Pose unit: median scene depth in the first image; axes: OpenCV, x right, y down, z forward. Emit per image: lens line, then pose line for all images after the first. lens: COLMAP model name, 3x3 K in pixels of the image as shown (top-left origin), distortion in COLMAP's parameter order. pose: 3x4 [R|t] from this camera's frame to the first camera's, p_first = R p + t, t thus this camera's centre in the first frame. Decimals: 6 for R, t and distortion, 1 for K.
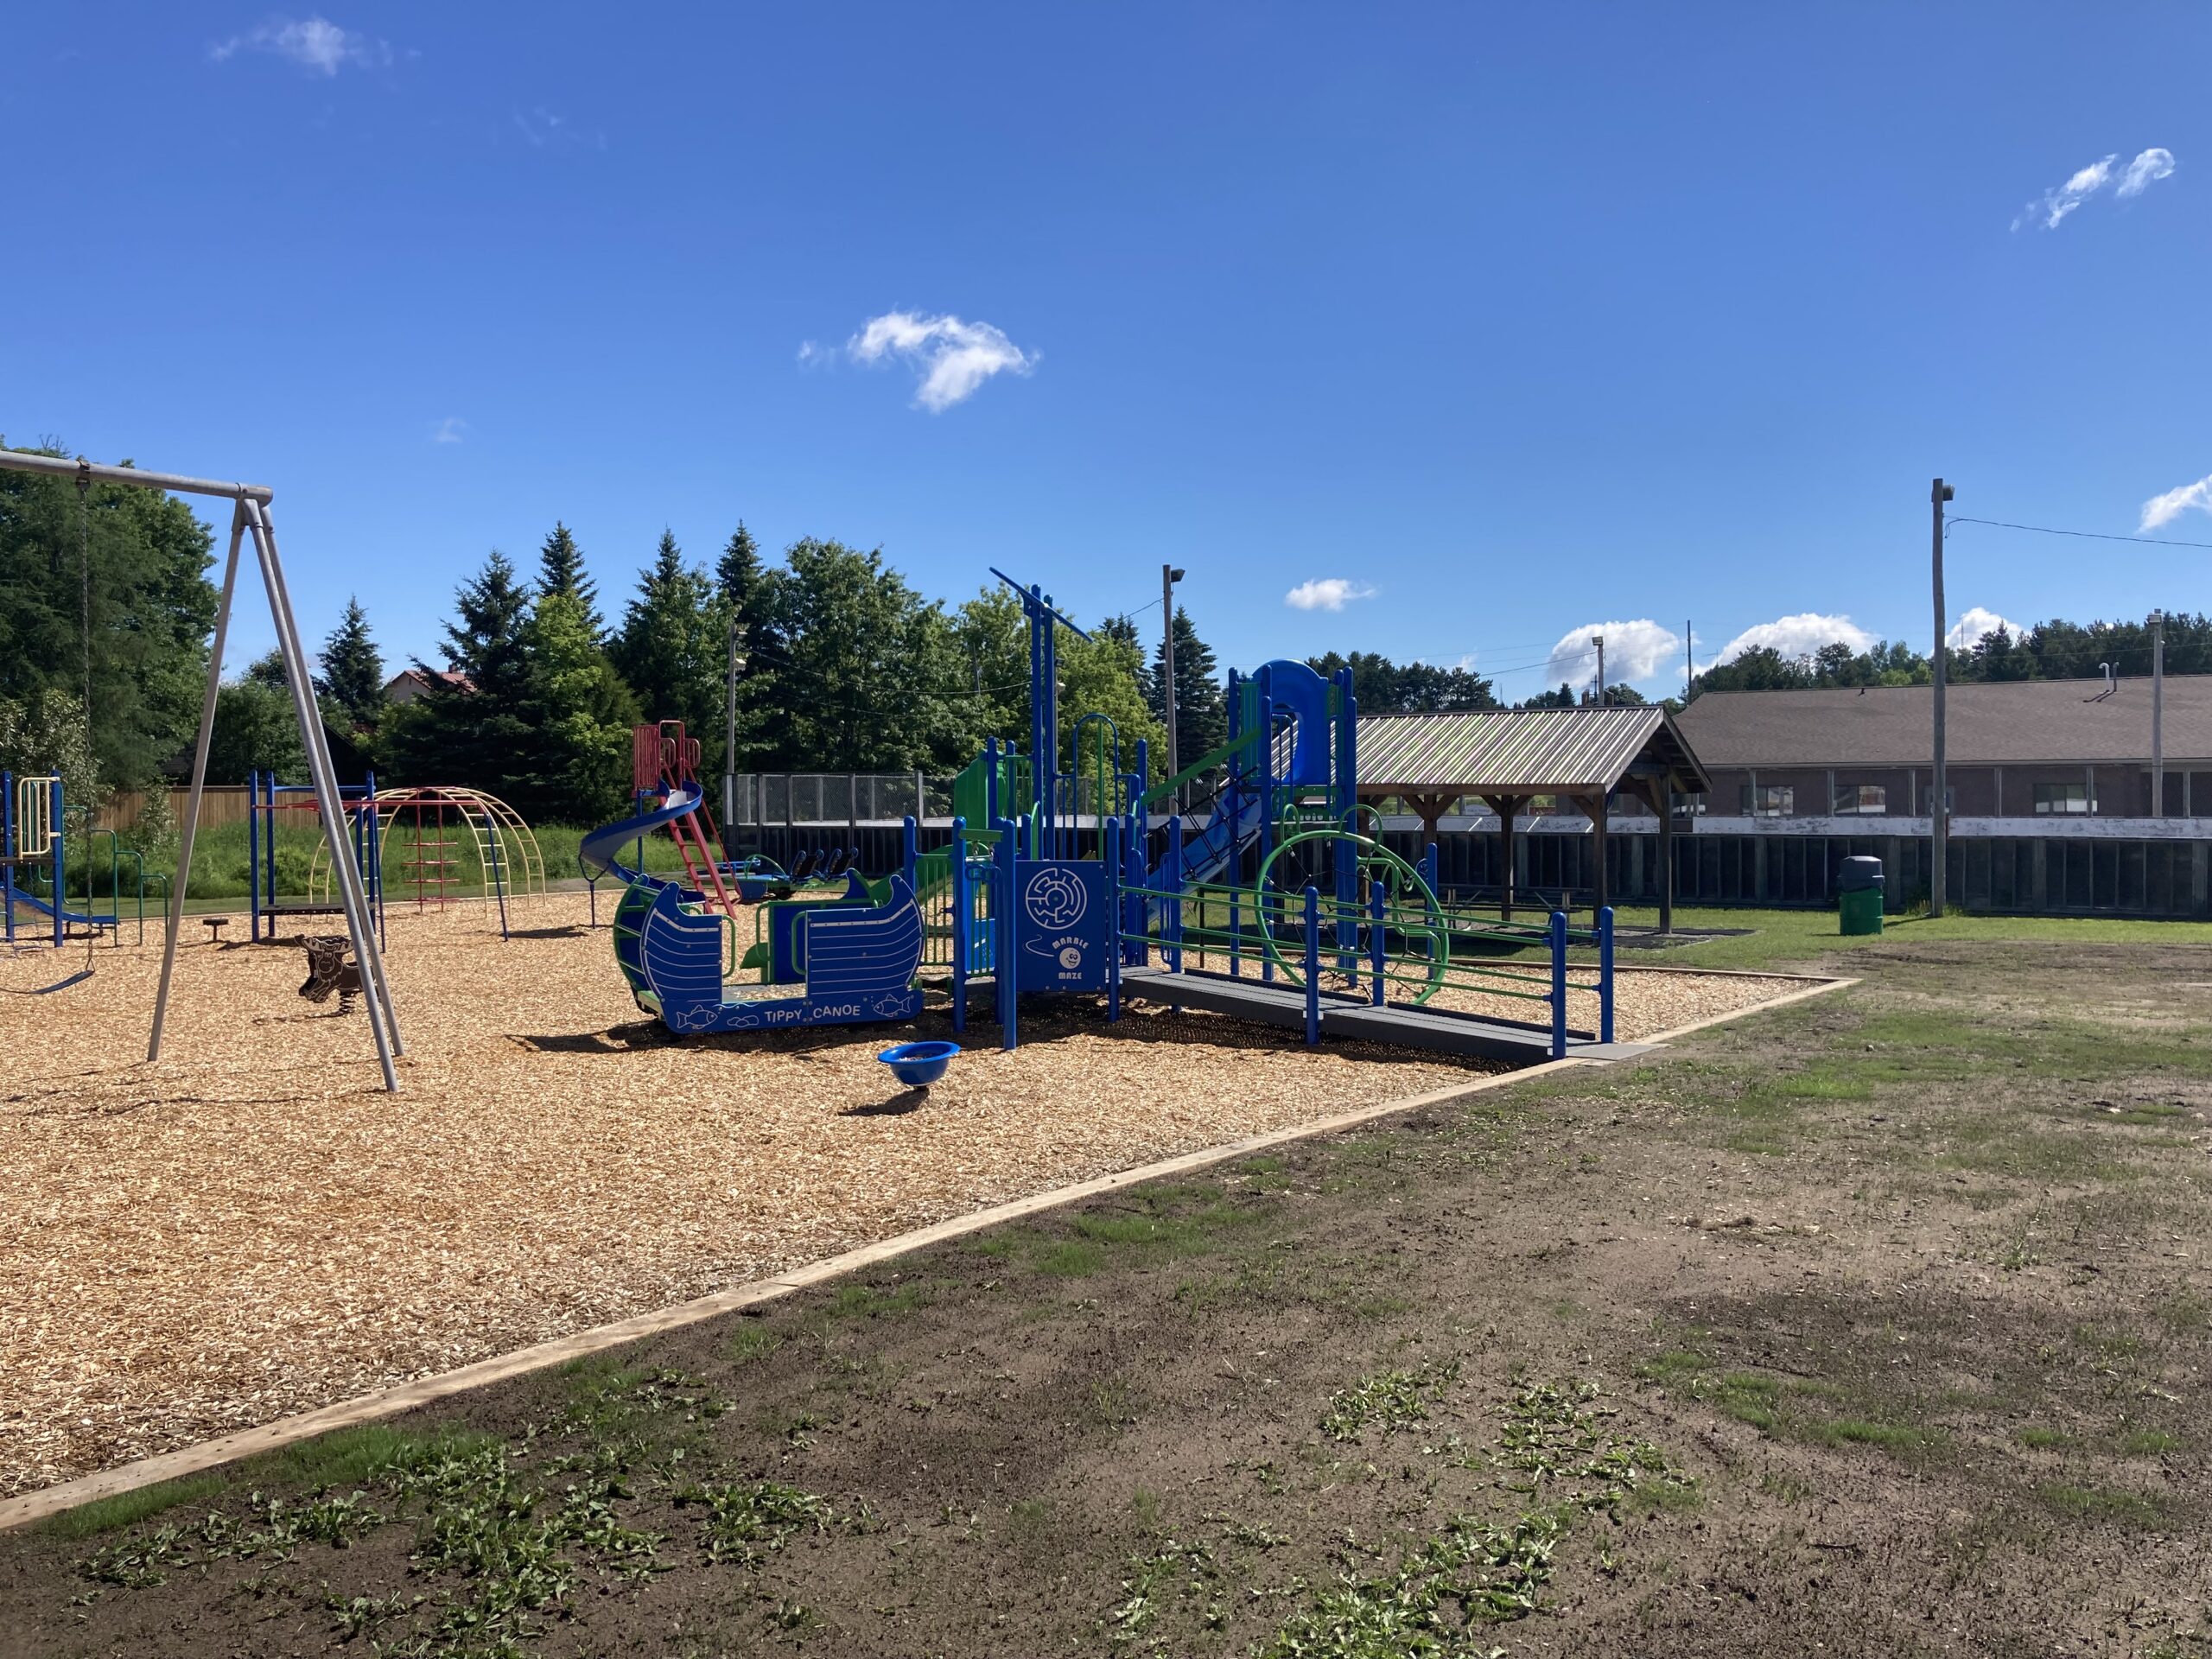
lens RADIAL K [[1831.4, 0, 1101.5], [0, 1831.4, 798.8], [0, 0, 1]] dist [0.172848, -0.501484]
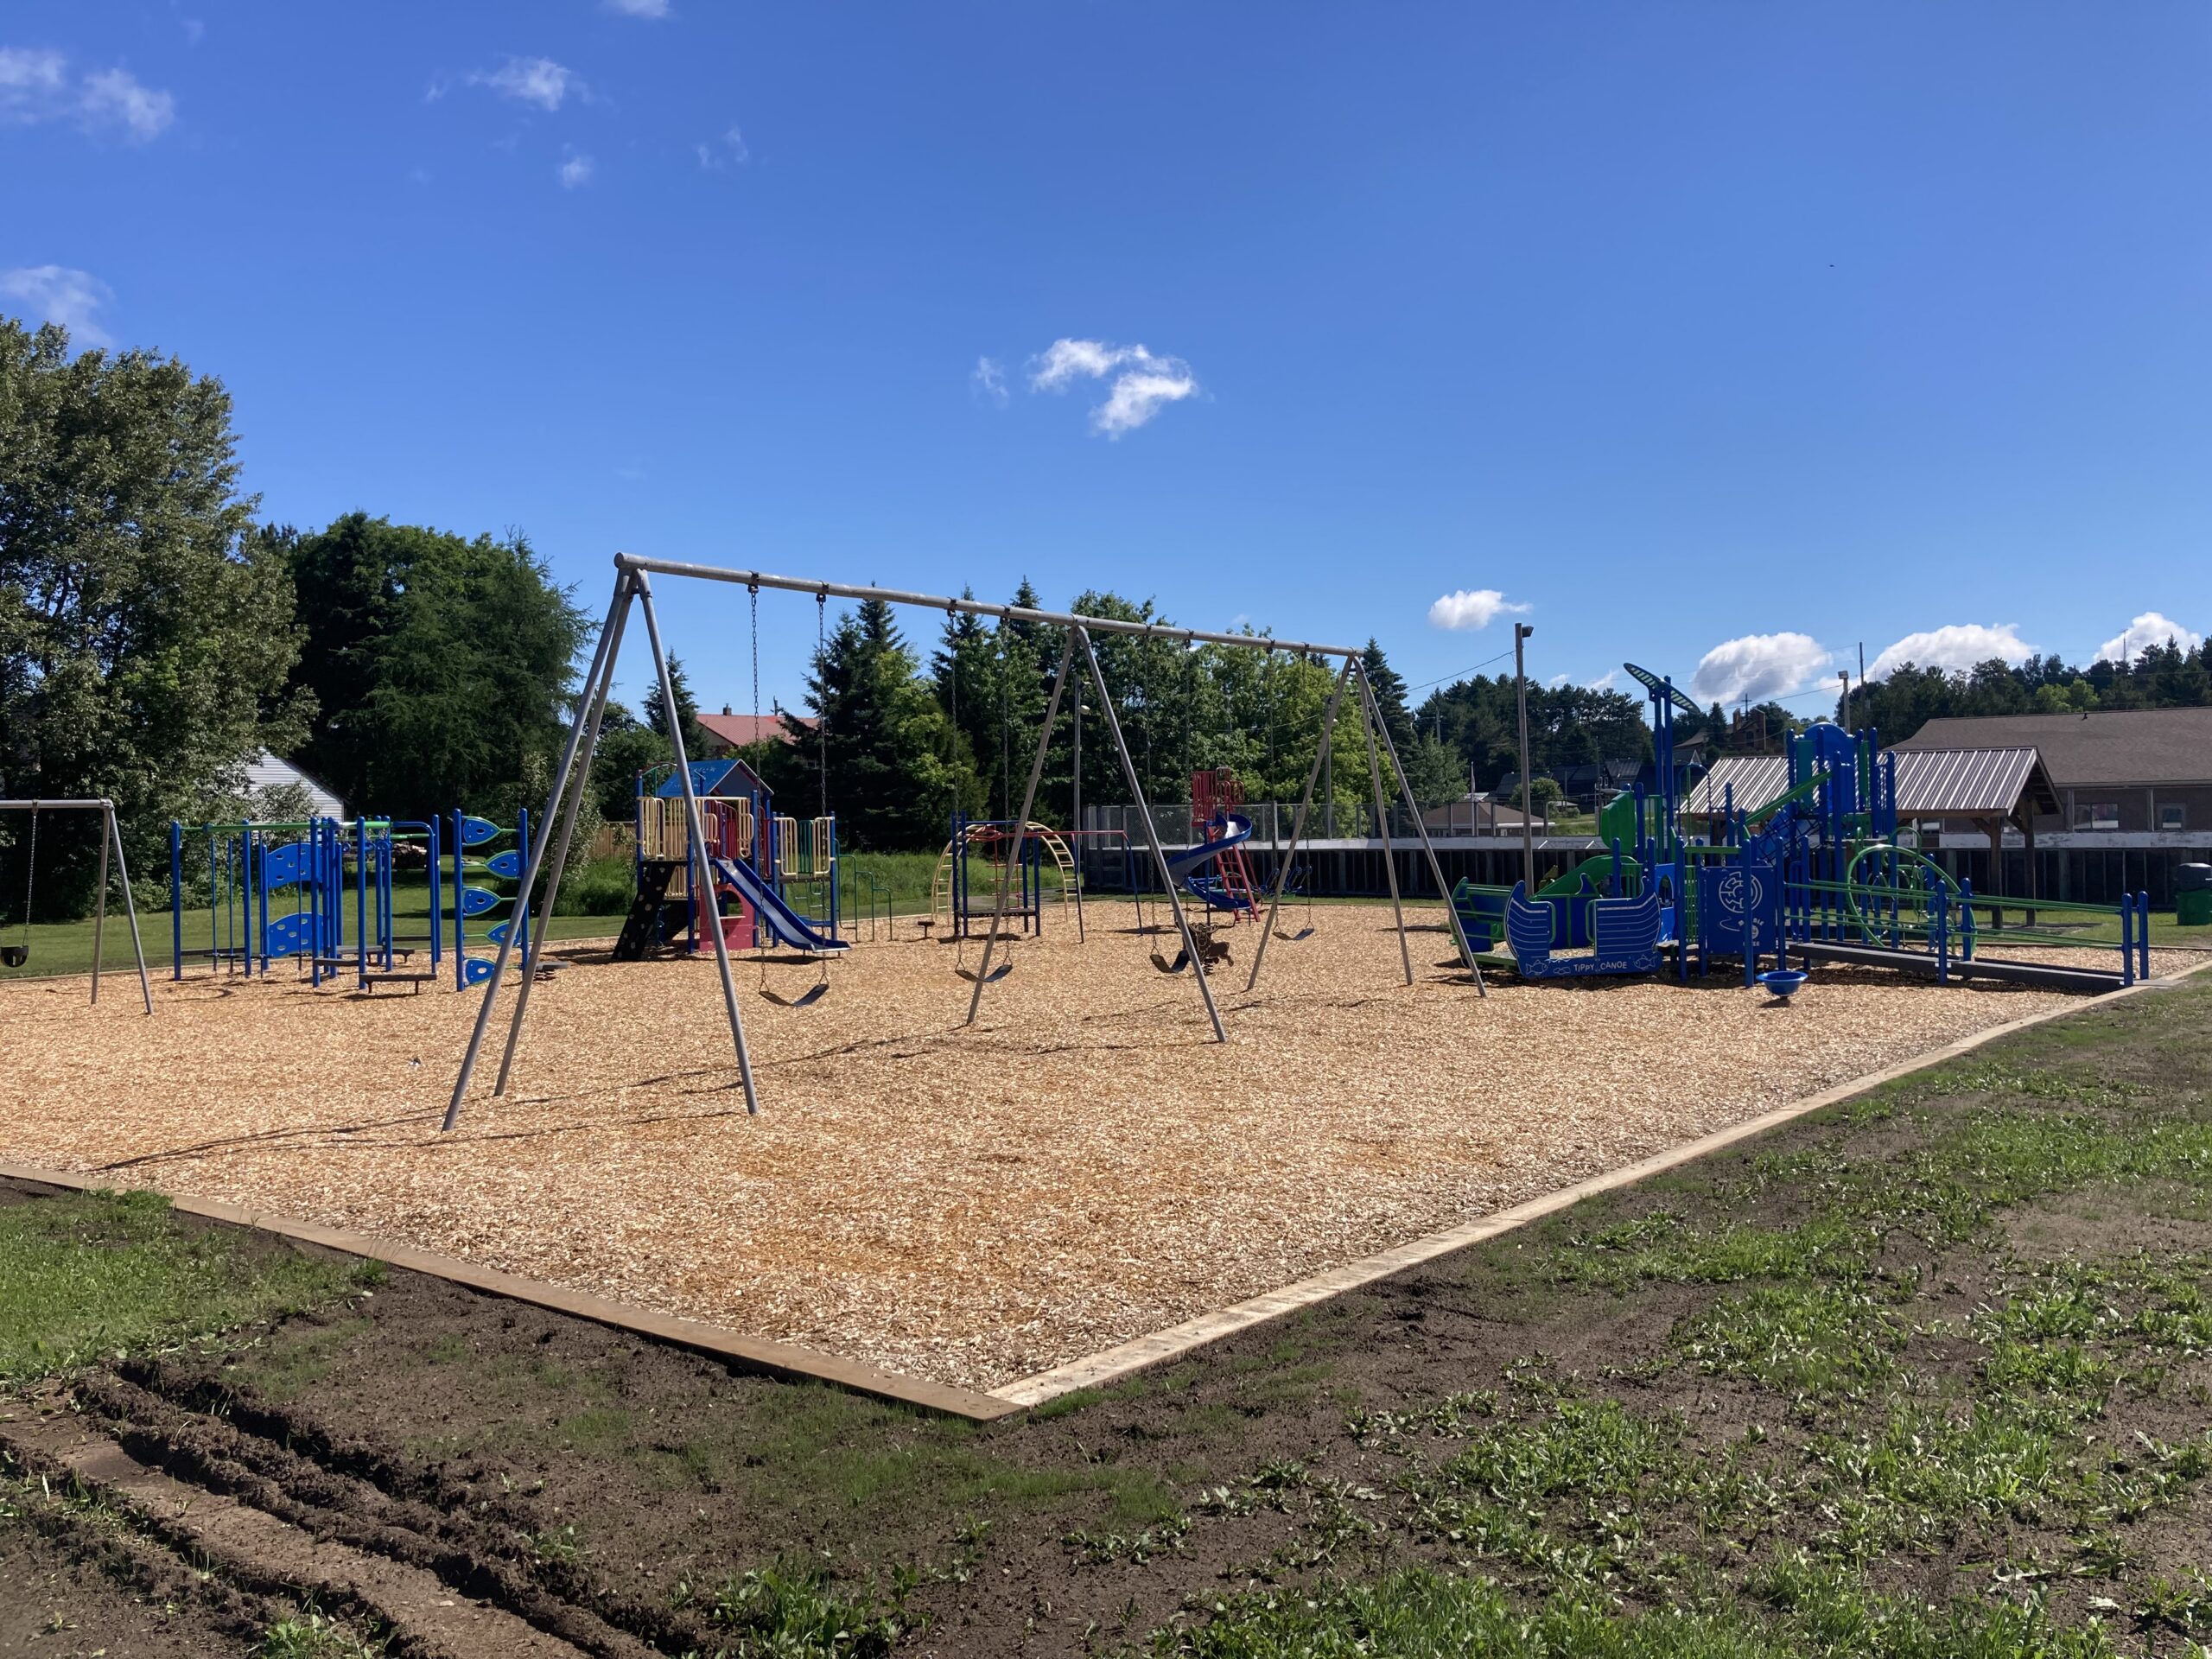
lens RADIAL K [[1845.1, 0, 1106.0], [0, 1845.1, 829.5], [0, 0, 1]] dist [0.073198, -0.120378]
pose [[0.998259, -0.011310, -0.057887, -0.096293], [0.011500, 0.999930, 0.002953, -0.001544], [0.057849, -0.003614, 0.998319, -0.115640]]
